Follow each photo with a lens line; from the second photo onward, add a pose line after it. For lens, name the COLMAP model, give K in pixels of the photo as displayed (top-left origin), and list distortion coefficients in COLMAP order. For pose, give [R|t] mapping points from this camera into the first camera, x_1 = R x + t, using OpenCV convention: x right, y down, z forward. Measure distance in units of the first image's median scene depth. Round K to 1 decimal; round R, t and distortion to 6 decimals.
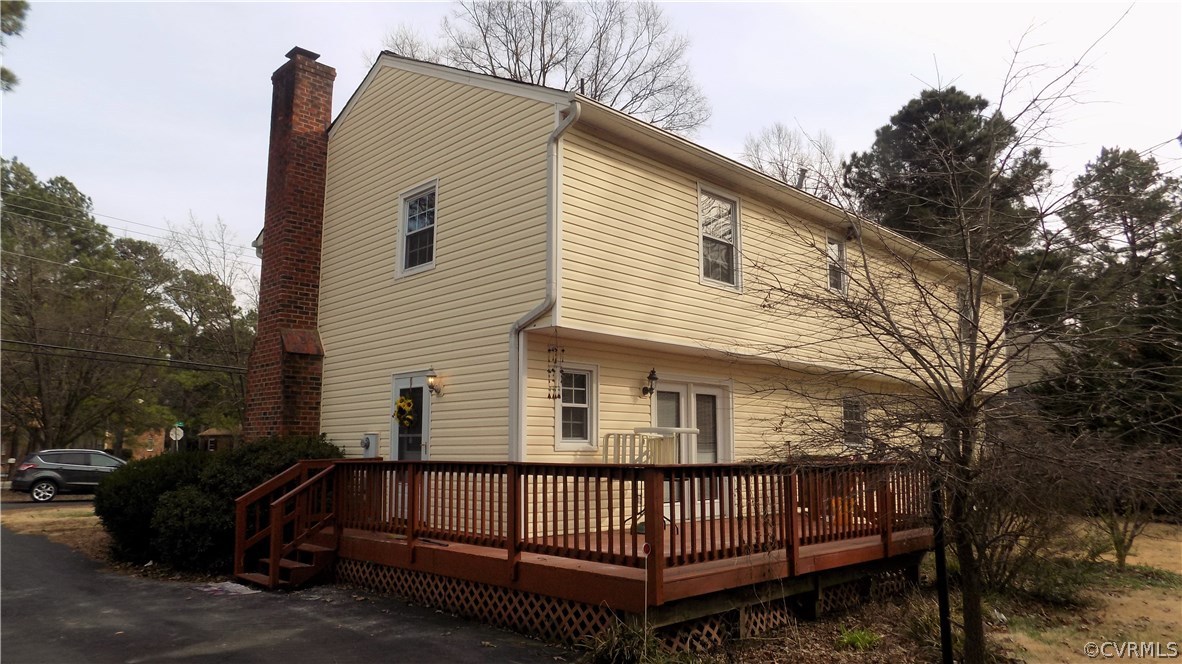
lens RADIAL K [[794.7, 0, 587.5], [0, 794.7, 335.5], [0, 0, 1]] dist [-0.011298, 0.005611]
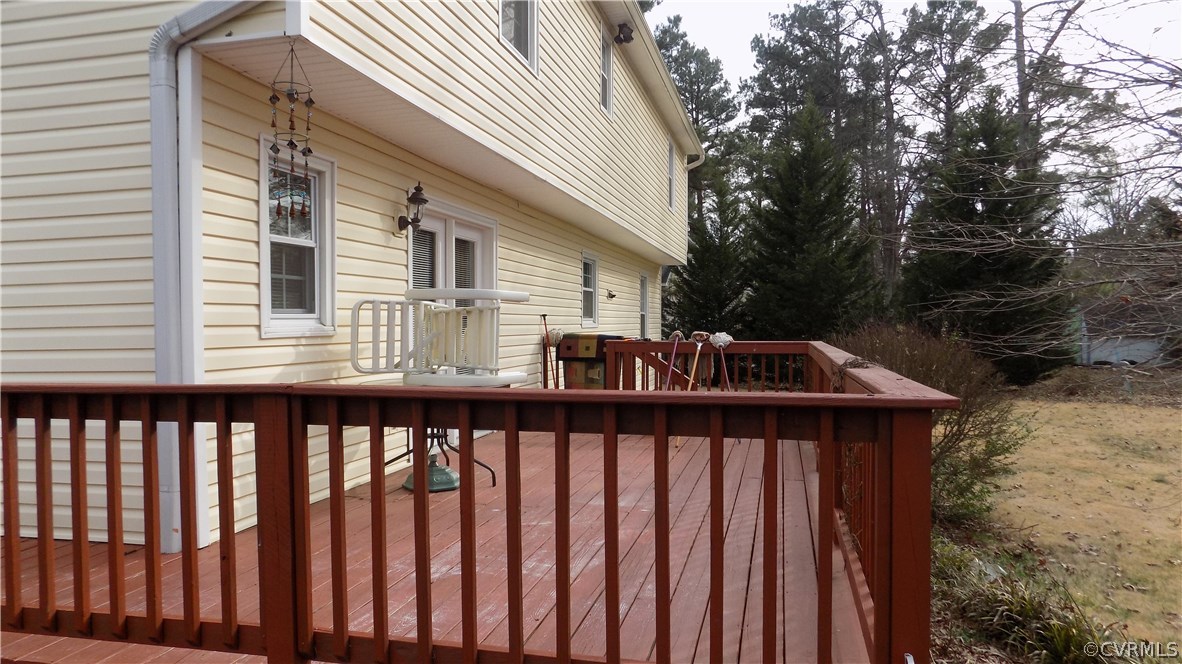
lens RADIAL K [[794.7, 0, 590.2], [0, 794.7, 321.7], [0, 0, 1]] dist [-0.011298, 0.005611]
pose [[0.855074, -0.007414, 0.518454, -0.109612], [-0.067833, 0.989705, 0.126029, 0.063355], [-0.514050, -0.142933, 0.845767, 0.499659]]
